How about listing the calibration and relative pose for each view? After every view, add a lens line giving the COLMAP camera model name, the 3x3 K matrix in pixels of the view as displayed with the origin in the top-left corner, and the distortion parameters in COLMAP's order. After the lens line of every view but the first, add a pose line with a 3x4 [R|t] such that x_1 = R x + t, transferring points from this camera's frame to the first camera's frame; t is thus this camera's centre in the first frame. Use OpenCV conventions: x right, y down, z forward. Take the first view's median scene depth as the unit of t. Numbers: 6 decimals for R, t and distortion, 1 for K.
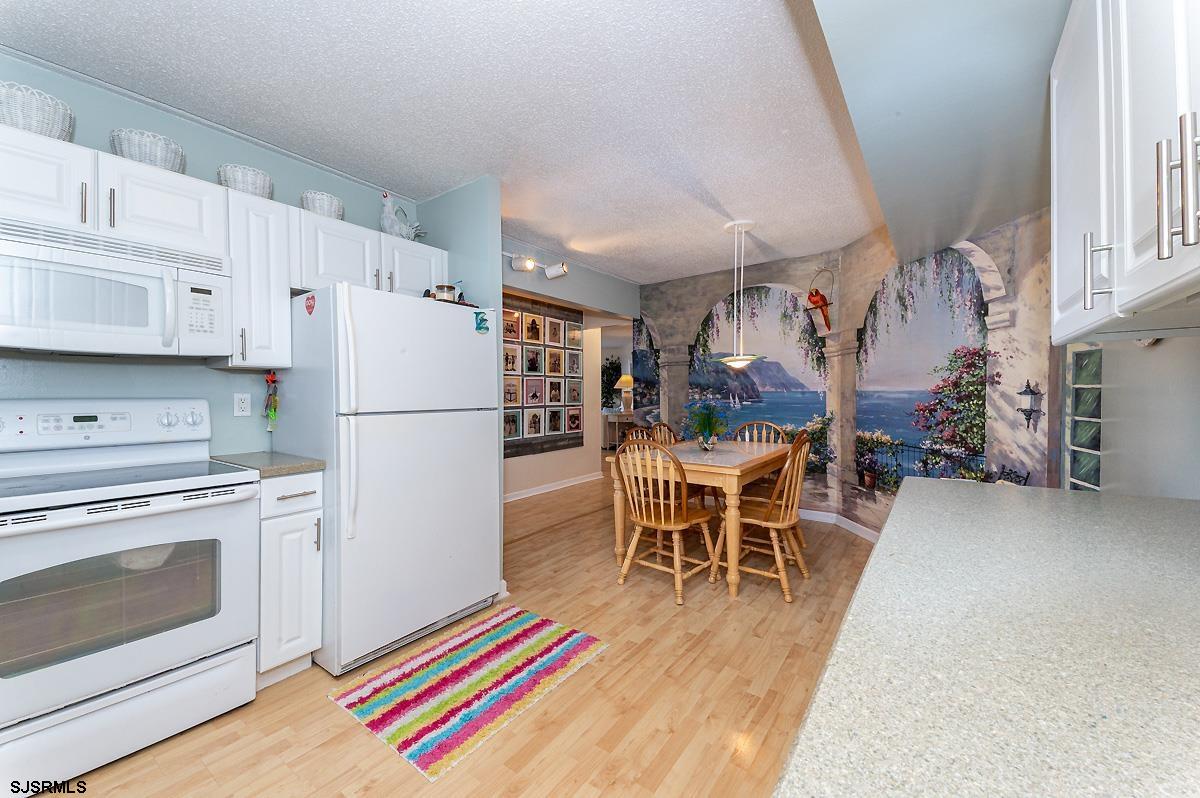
lens RADIAL K [[455.6, 0, 601.5], [0, 455.6, 396.9], [0, 0, 1]] dist [0.079058, -0.034361]
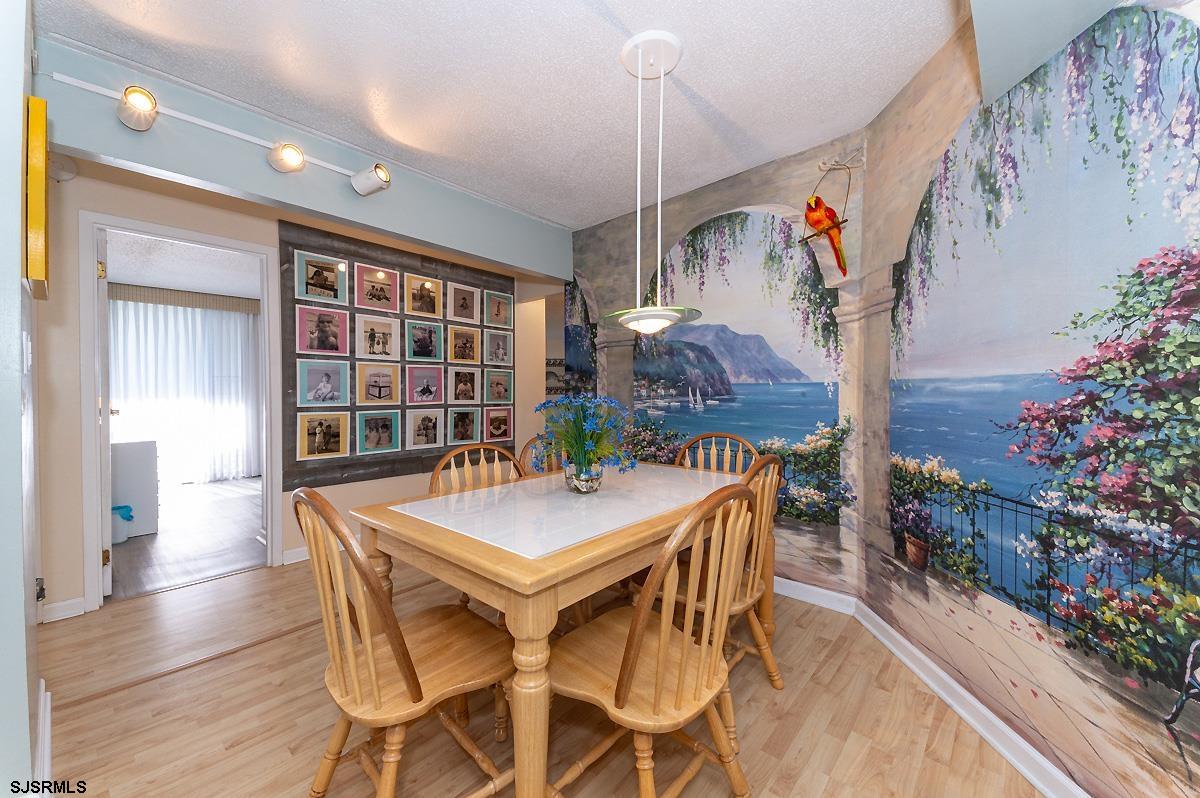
lens RADIAL K [[467.8, 0, 587.7], [0, 467.8, 396.5], [0, 0, 1]] dist [0.079498, -0.032643]
pose [[0.995058, 0.004911, -0.099175, 0.228814], [-0.004939, 0.999988, -0.000042, 0.006850], [0.099174, 0.000532, 0.995070, 0.371073]]
